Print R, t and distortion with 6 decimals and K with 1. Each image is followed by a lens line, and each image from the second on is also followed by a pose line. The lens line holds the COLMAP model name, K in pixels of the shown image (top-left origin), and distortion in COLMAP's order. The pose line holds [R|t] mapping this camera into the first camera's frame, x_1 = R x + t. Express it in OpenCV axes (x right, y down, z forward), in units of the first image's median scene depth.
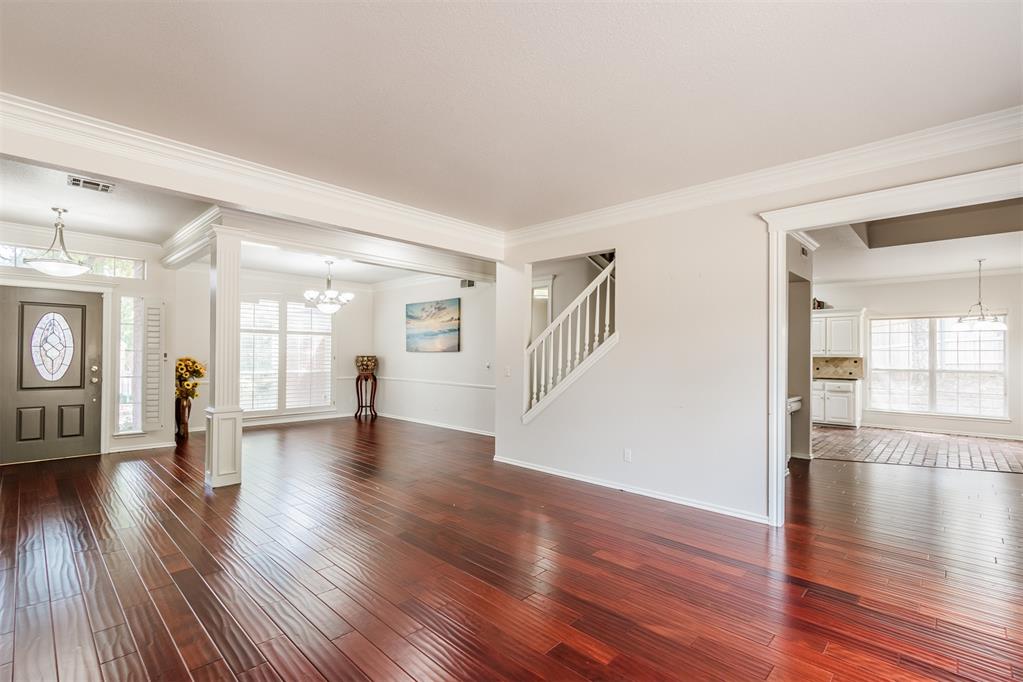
lens RADIAL K [[467.0, 0, 511.7], [0, 467.0, 344.6], [0, 0, 1]] dist [-0.002104, -0.000661]
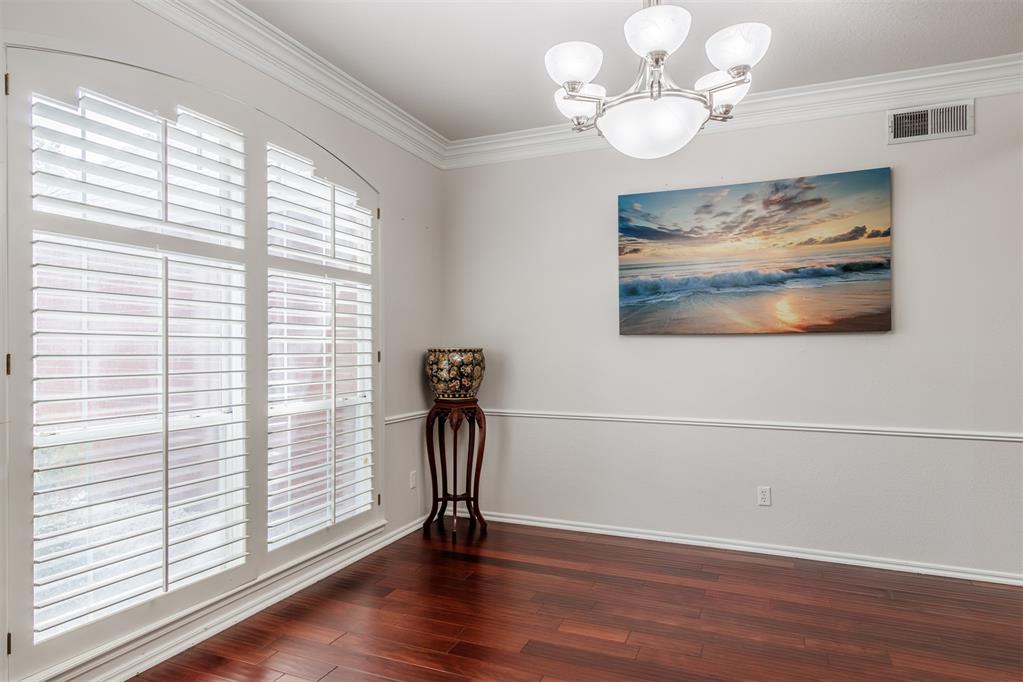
lens RADIAL K [[603.7, 0, 509.6], [0, 603.7, 346.2], [0, 0, 1]] dist [0.016994, 0.000662]
pose [[0.942480, -0.006033, 0.334208, -0.470533], [-0.000413, 0.999815, 0.019213, 0.015480], [-0.334262, -0.018246, 0.942303, 0.639878]]
